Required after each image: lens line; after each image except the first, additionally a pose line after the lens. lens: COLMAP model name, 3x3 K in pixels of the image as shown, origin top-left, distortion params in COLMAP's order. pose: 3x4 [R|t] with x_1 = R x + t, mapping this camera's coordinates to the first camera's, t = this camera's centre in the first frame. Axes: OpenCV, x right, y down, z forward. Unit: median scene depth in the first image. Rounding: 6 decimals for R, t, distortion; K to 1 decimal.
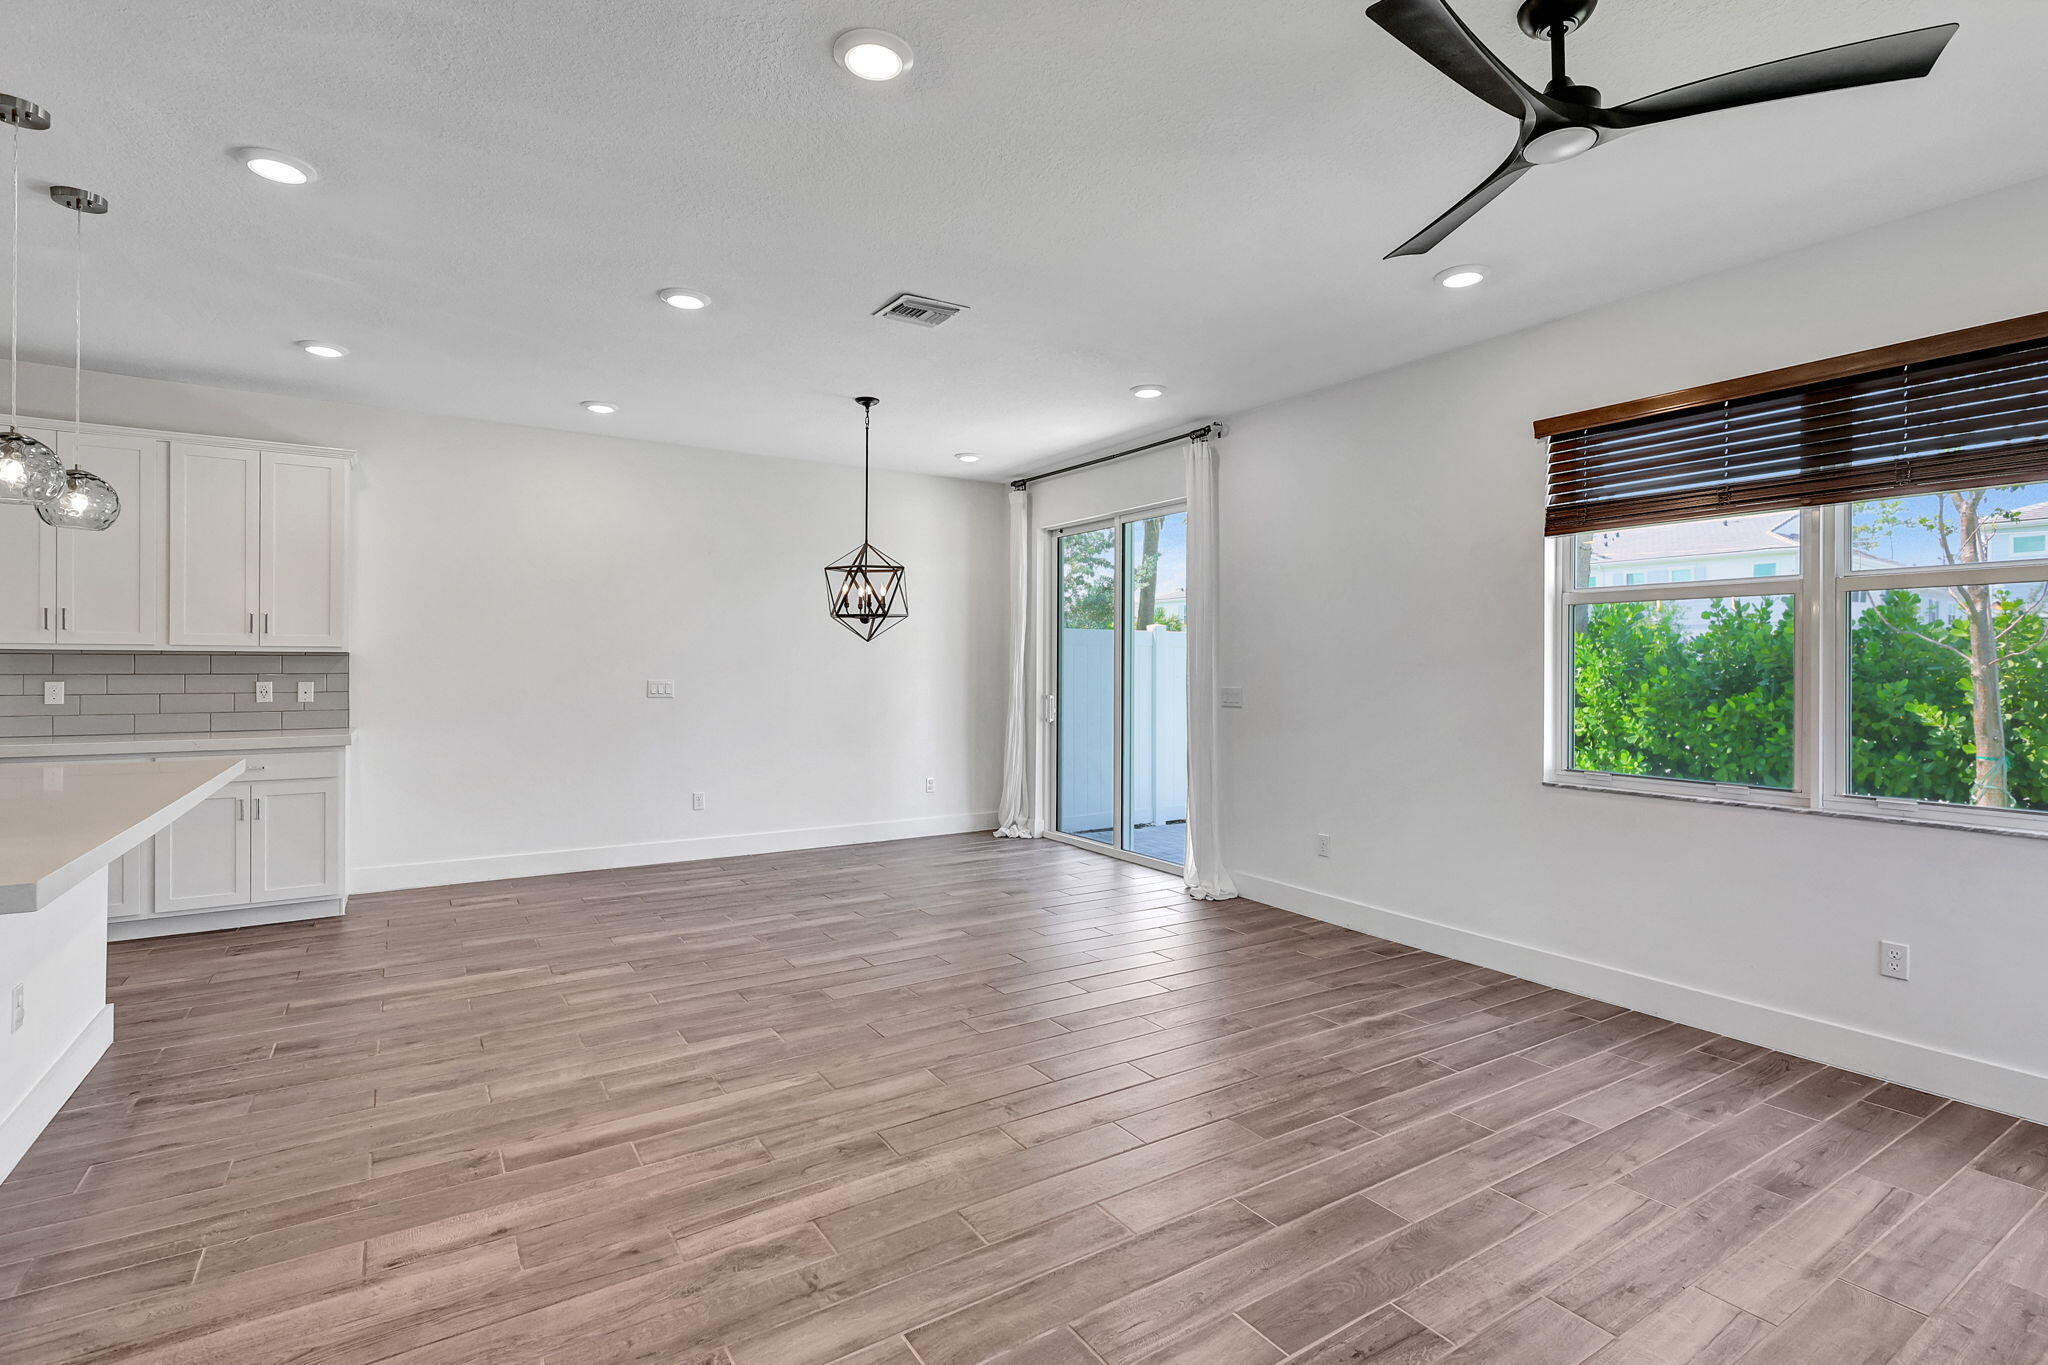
lens RADIAL K [[957.9, 0, 1027.7], [0, 957.9, 665.6], [0, 0, 1]] dist [-0.001779, 0.001467]
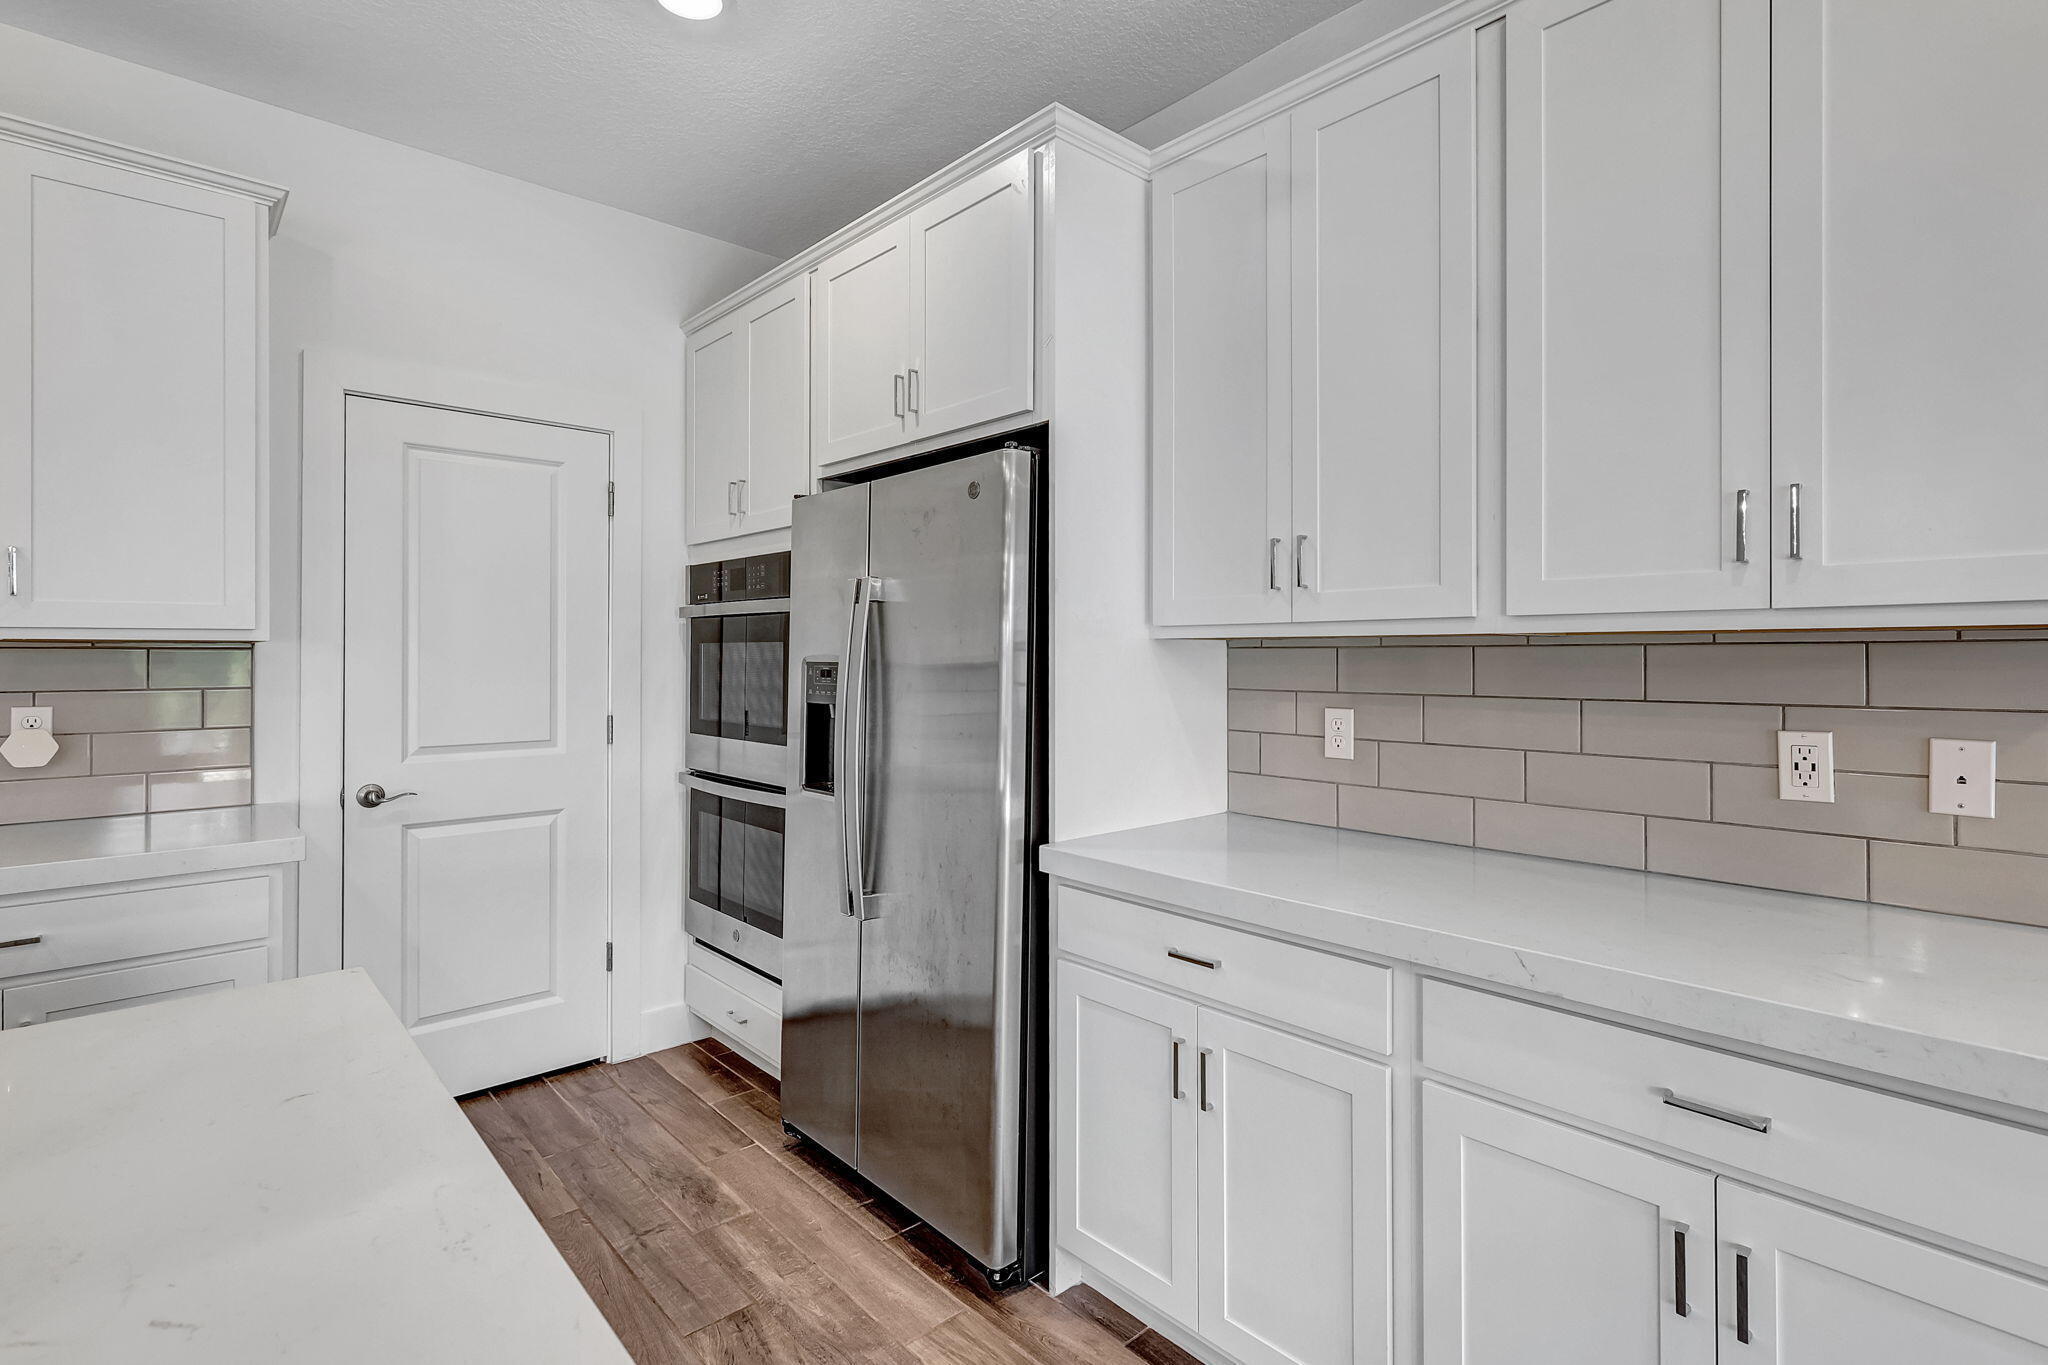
lens RADIAL K [[957.9, 0, 1008.2], [0, 957.9, 662.3], [0, 0, 1]] dist [-0.001779, 0.001467]
pose [[0.155687, 0.002767, -0.987803, -0.749125], [-0.000264, 0.999996, 0.002759, -0.007860], [0.987806, -0.000169, 0.155687, 0.979528]]
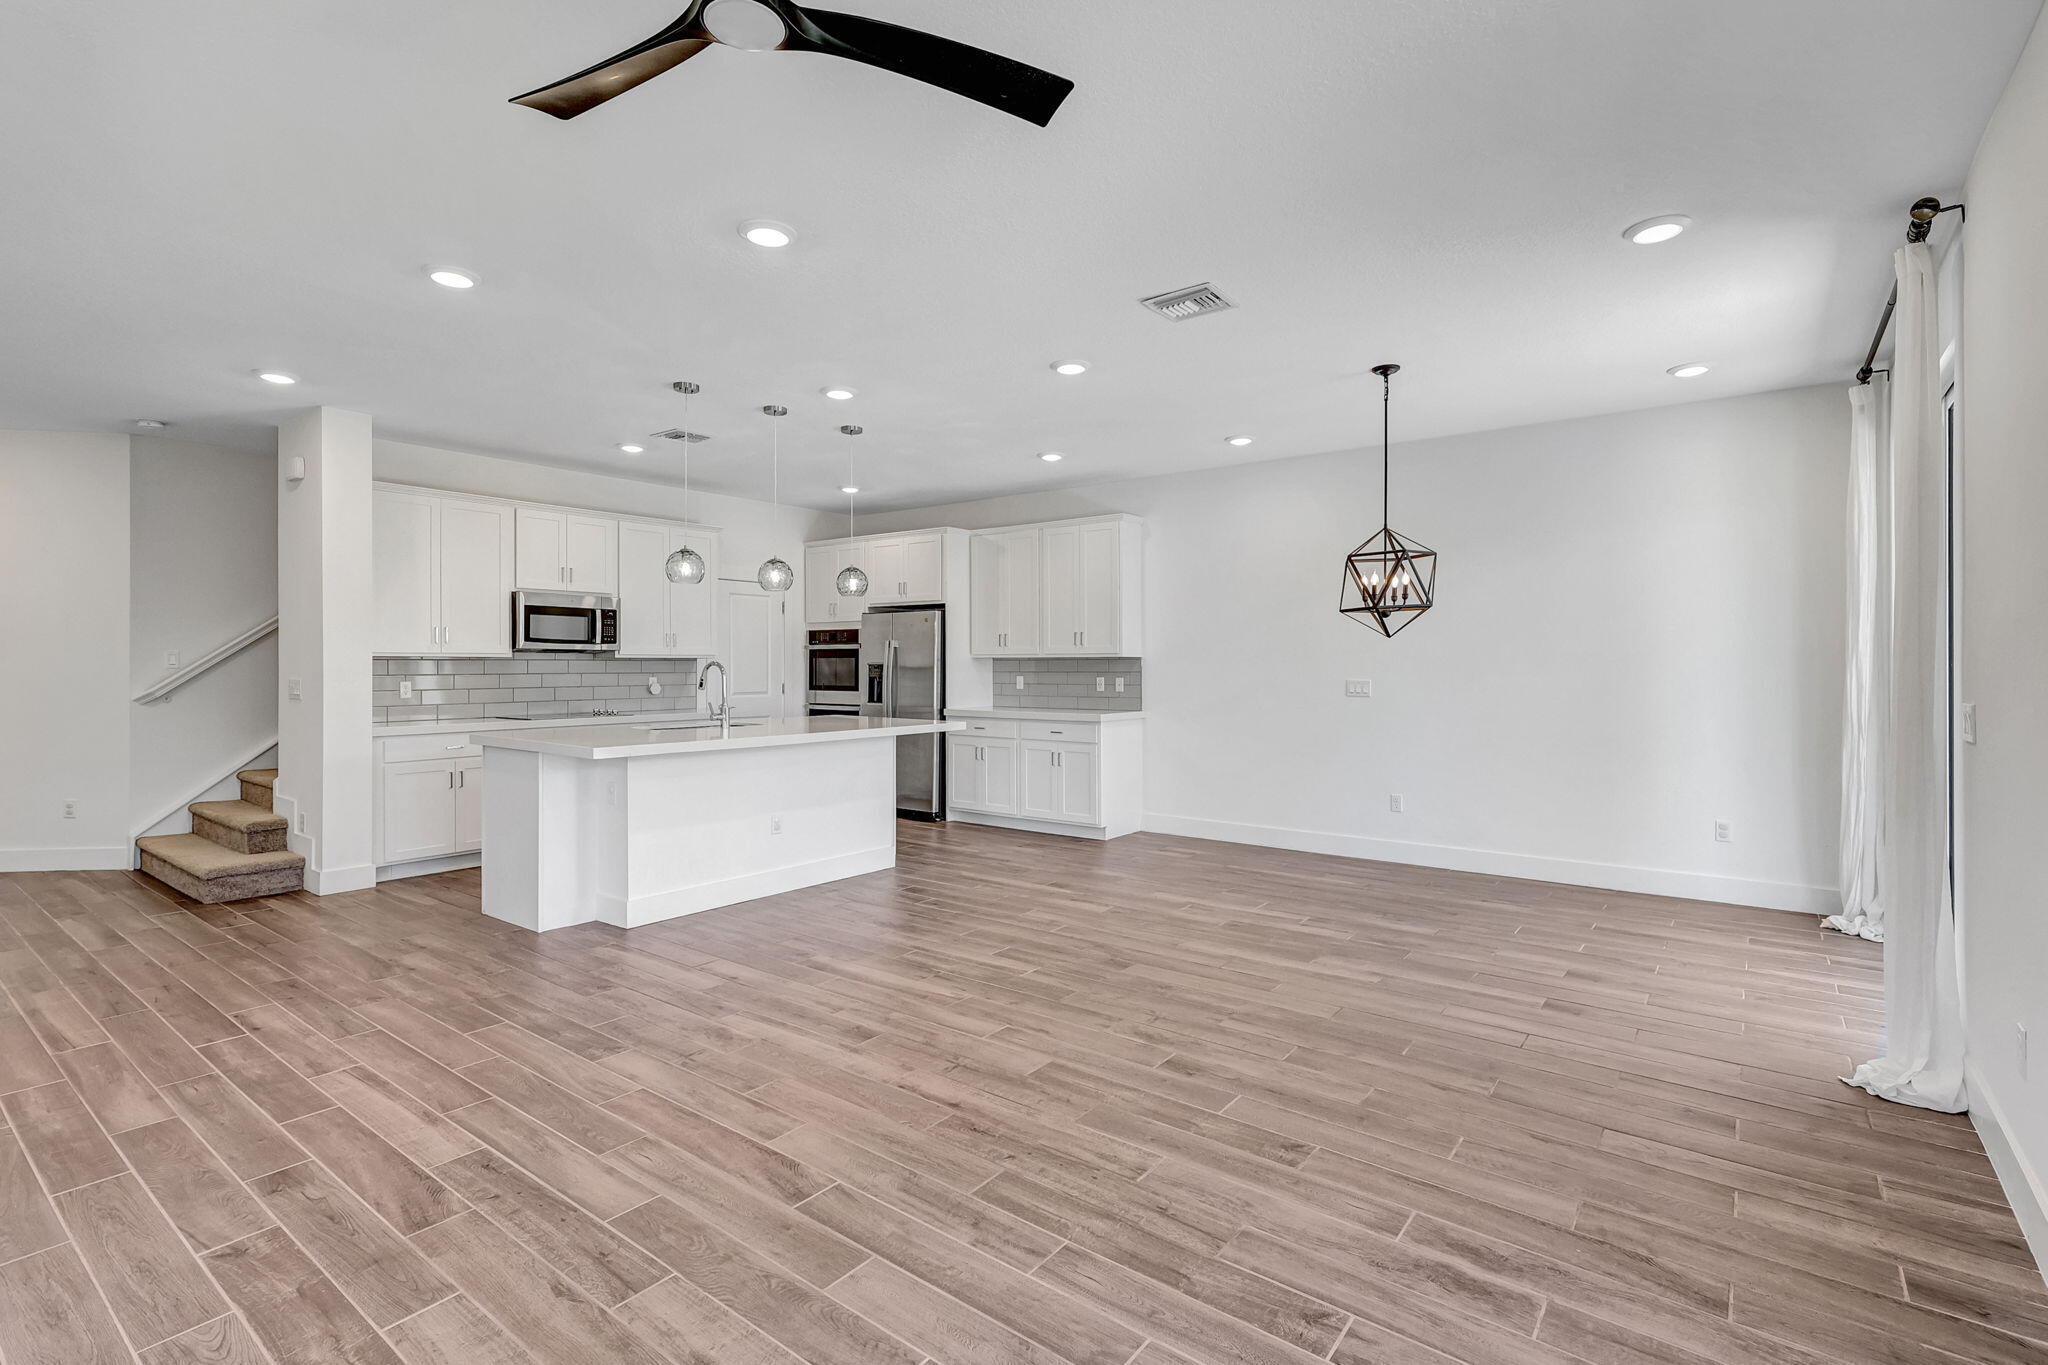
lens RADIAL K [[952.9, 0, 1017.0], [0, 952.9, 669.5], [0, 0, 1]] dist [-0.003812, 0.001454]
pose [[0.337305, 0.000719, -0.941395, 0.770596], [0.001879, 0.999997, 0.001437, 0.003305], [0.941394, -0.002254, 0.337303, 0.521109]]
